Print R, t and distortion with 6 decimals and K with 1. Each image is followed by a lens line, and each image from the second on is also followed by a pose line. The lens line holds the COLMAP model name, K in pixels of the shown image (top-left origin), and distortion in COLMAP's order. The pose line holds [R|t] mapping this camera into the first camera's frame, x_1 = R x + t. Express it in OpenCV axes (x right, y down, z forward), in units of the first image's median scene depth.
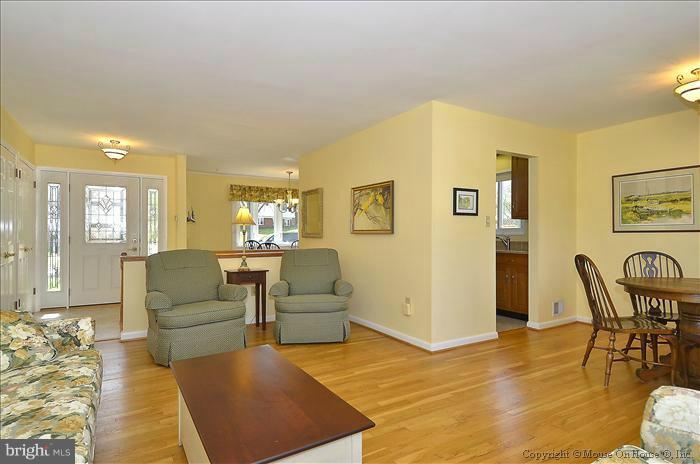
lens RADIAL K [[368.8, 0, 353.5], [0, 368.8, 234.6], [0, 0, 1]] dist [0.028821, -0.000537]
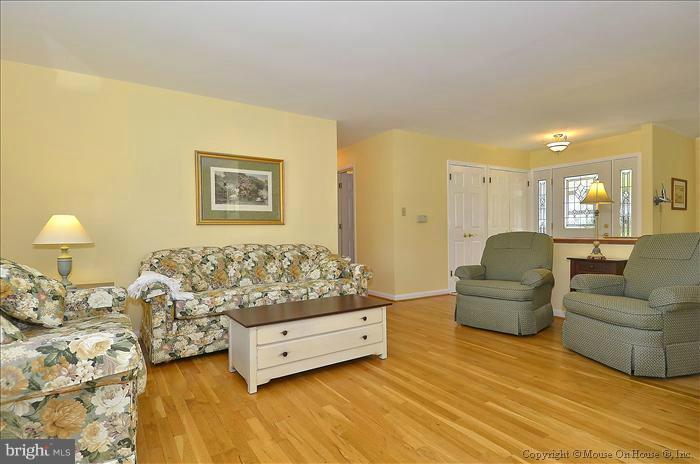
lens RADIAL K [[368.8, 0, 353.5], [0, 368.8, 234.6], [0, 0, 1]] dist [0.028821, -0.000537]
pose [[0.041935, 0.012453, -0.999043, 0.542297], [0.012325, 0.999840, 0.012981, 0.025734], [0.999044, -0.012858, 0.041775, 0.441753]]
